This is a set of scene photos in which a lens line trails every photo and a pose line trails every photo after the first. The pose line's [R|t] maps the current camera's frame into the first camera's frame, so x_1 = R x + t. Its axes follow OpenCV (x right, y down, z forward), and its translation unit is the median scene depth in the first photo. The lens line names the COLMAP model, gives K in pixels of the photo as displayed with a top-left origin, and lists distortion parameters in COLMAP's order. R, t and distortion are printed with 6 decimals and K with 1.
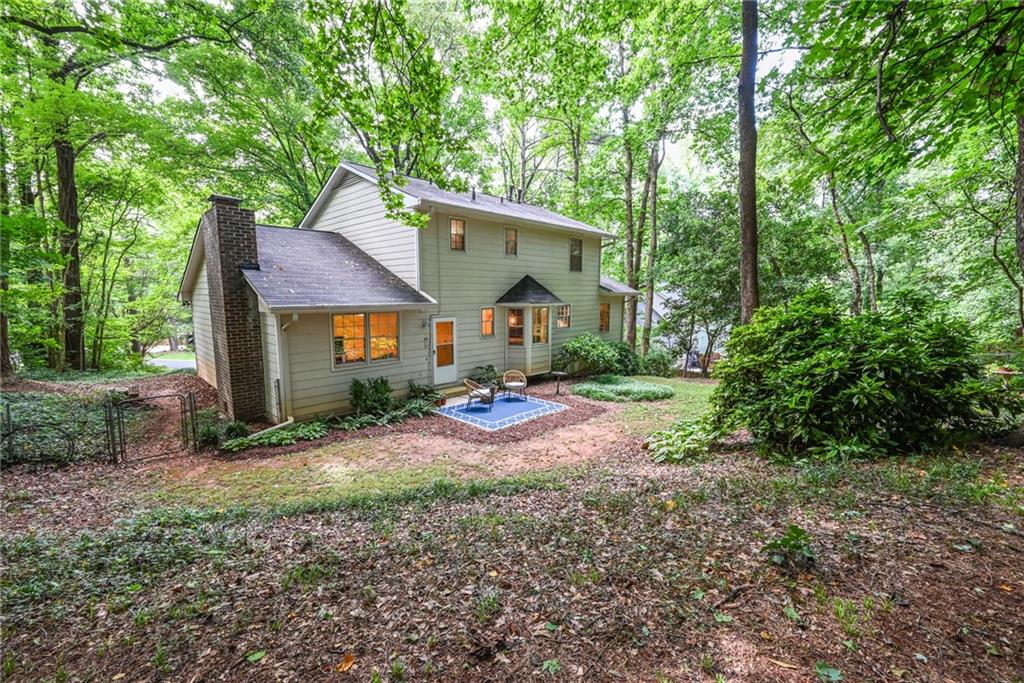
lens RADIAL K [[405.4, 0, 505.1], [0, 405.4, 340.0], [0, 0, 1]] dist [-0.002299, 0.000655]
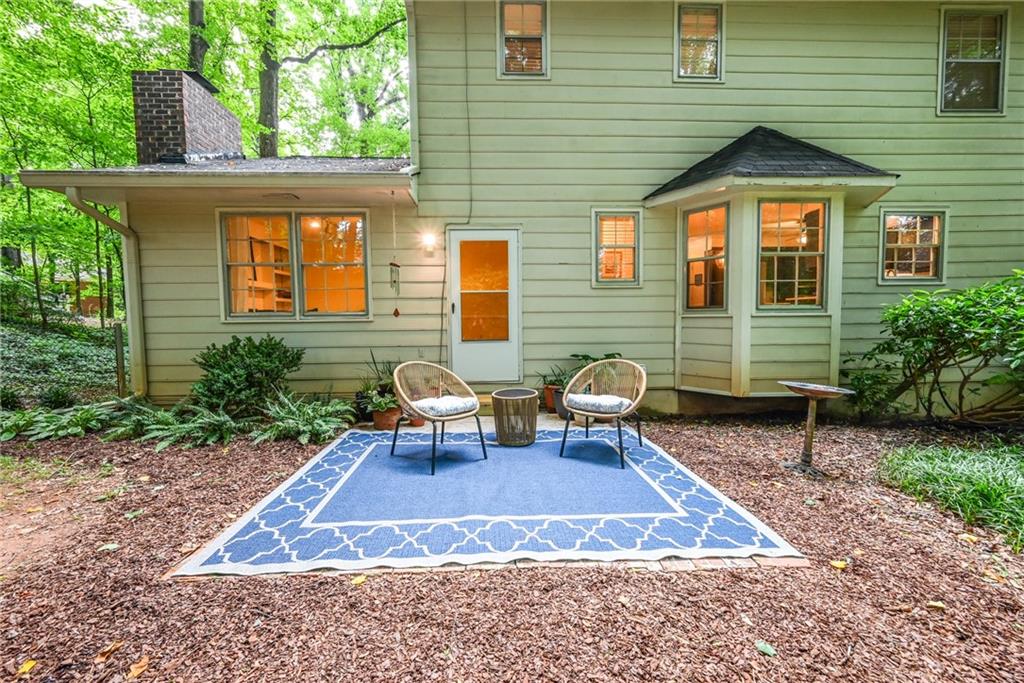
lens RADIAL K [[405.4, 0, 504.2], [0, 405.4, 338.1], [0, 0, 1]] dist [-0.002299, 0.000655]
pose [[0.735995, 0.024182, -0.676555, 0.174779], [-0.065758, 0.997190, -0.035893, 0.079087], [0.673786, 0.070906, 0.735517, 0.736731]]
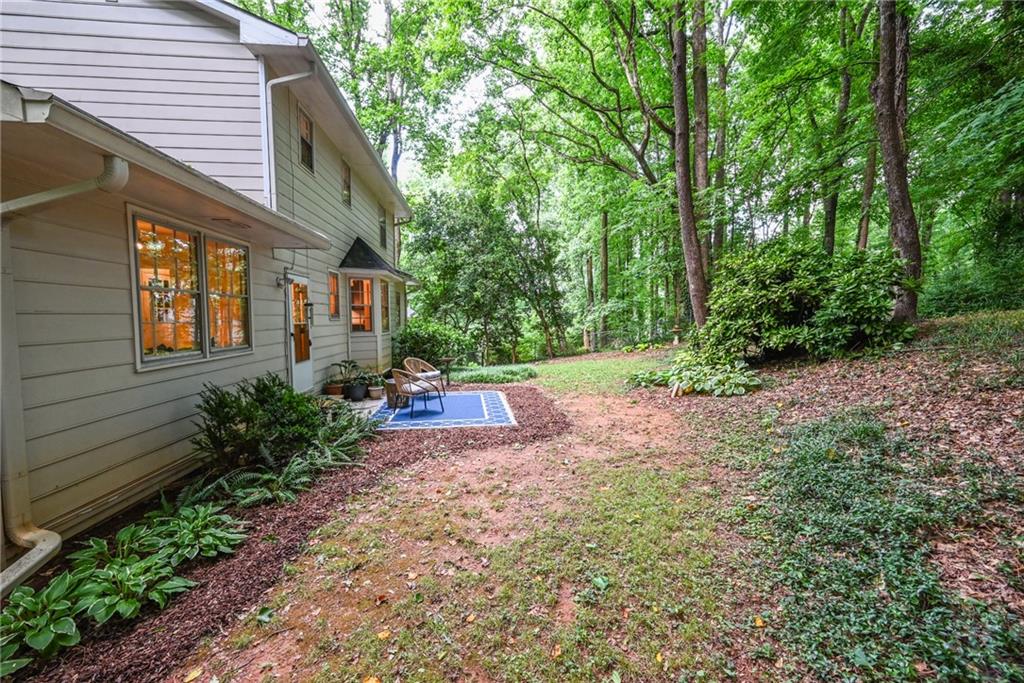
lens RADIAL K [[405.4, 0, 509.1], [0, 405.4, 340.7], [0, 0, 1]] dist [-0.002299, 0.000655]
pose [[0.647062, -0.051956, 0.760665, -0.415597], [0.095304, 0.995362, -0.013083, 0.073765], [-0.756458, 0.080960, 0.649013, 0.438440]]
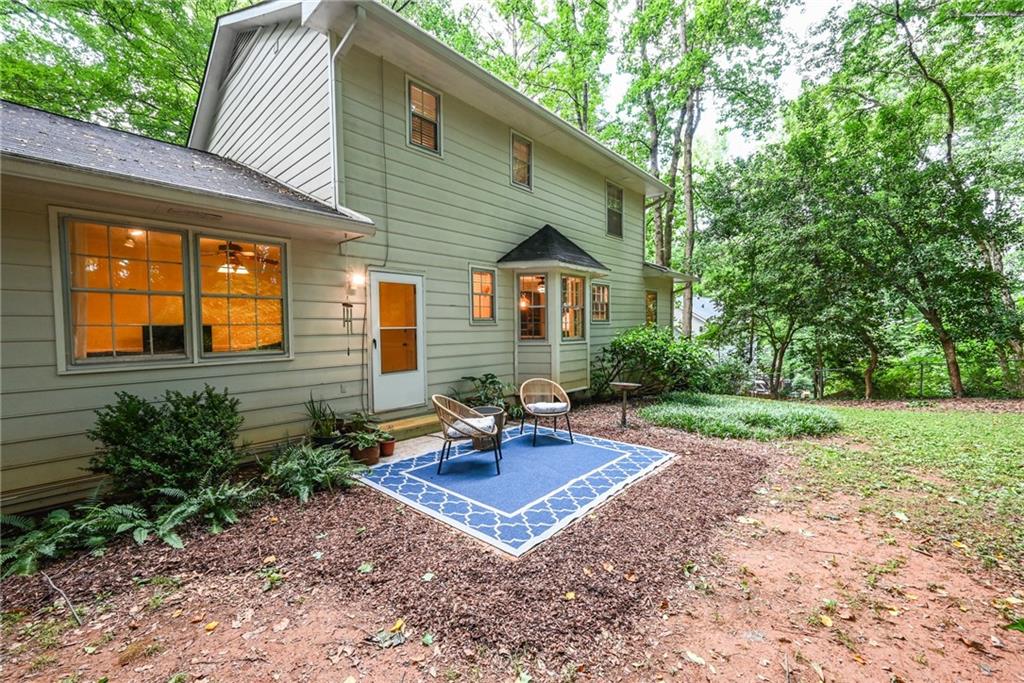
lens RADIAL K [[405.4, 0, 507.9], [0, 405.4, 340.0], [0, 0, 1]] dist [-0.002299, 0.000655]
pose [[0.999239, -0.013031, 0.036774, -0.035638], [0.015938, 0.996677, -0.079879, 0.070072], [-0.035611, 0.080404, 0.996126, 0.535488]]
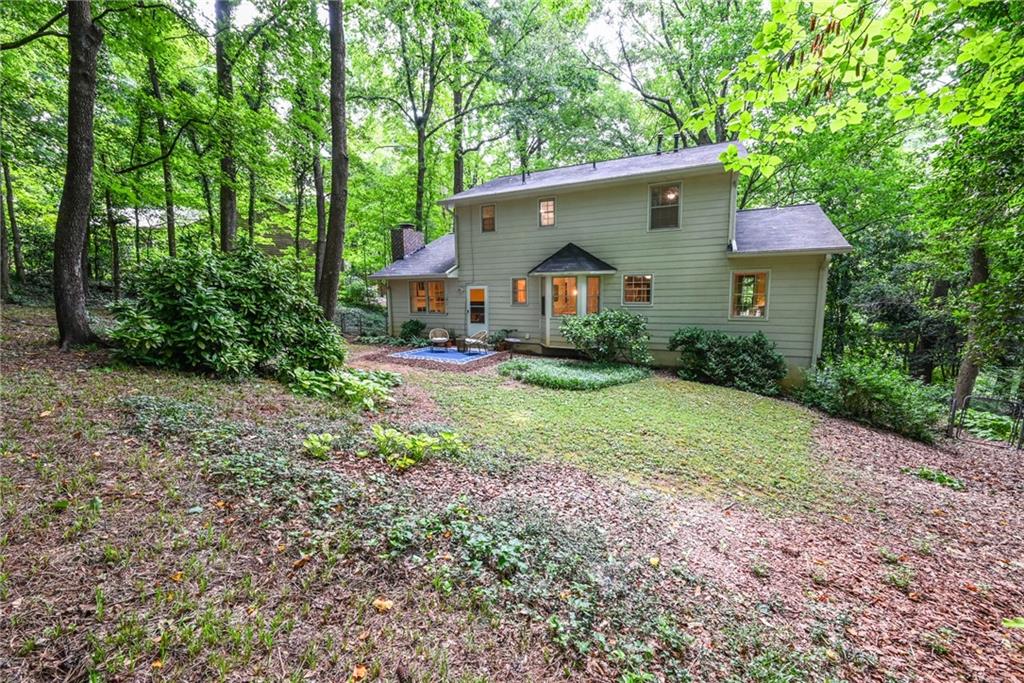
lens RADIAL K [[405.4, 0, 512.7], [0, 405.4, 341.0], [0, 0, 1]] dist [-0.002299, 0.000655]
pose [[0.314768, 0.112663, -0.942458, 1.176481], [-0.097555, 0.991512, 0.085944, -0.002400], [0.944142, 0.064889, 0.323088, 0.738952]]
